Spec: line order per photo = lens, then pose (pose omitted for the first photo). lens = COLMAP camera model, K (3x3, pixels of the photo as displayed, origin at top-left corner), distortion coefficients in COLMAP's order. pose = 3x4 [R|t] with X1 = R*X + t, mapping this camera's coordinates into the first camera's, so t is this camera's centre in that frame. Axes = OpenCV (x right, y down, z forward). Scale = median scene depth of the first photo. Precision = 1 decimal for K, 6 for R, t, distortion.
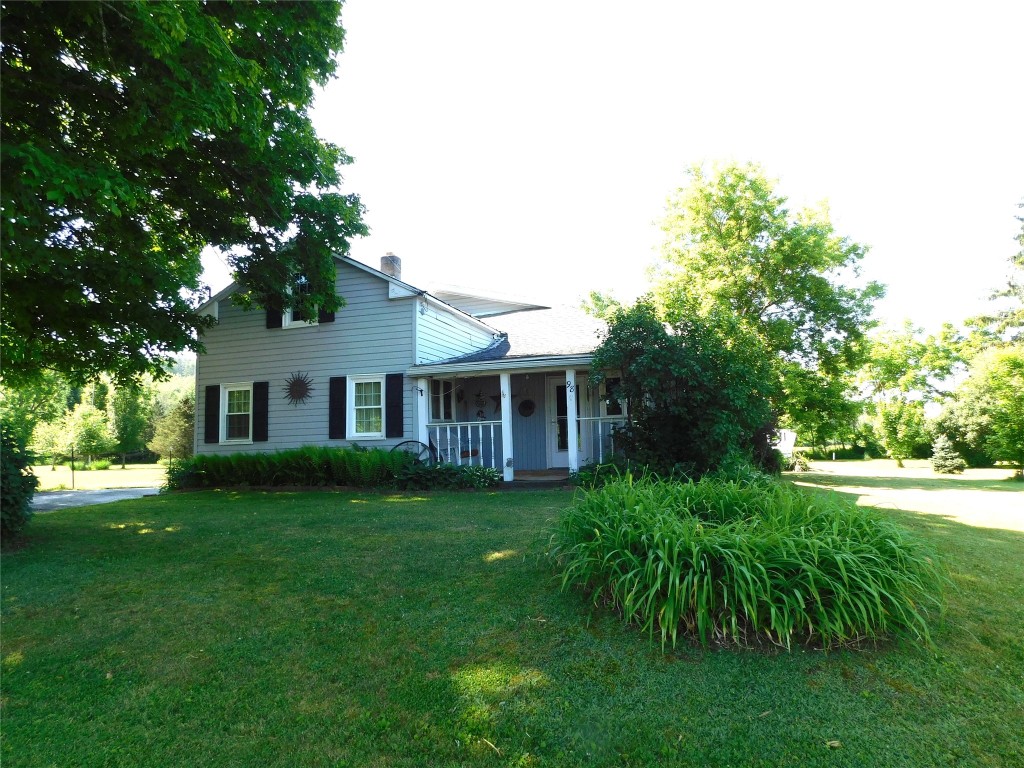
lens RADIAL K [[679.8, 0, 510.4], [0, 679.8, 381.0], [0, 0, 1]] dist [-0.043722, 0.023276]
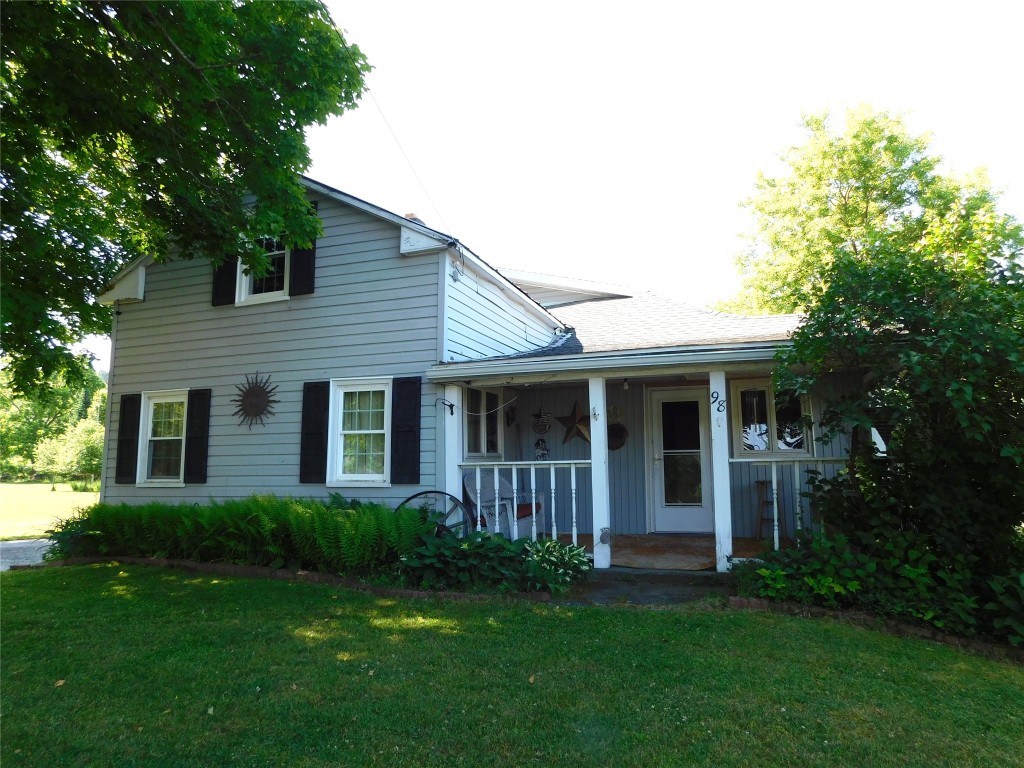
lens RADIAL K [[679.8, 0, 513.8], [0, 679.8, 388.7], [0, 0, 1]] dist [-0.043722, 0.023276]
pose [[0.999152, 0.012923, -0.039096, -0.051731], [-0.013698, 0.999714, -0.019616, 0.009722], [0.038831, 0.020135, 0.999043, 0.395539]]
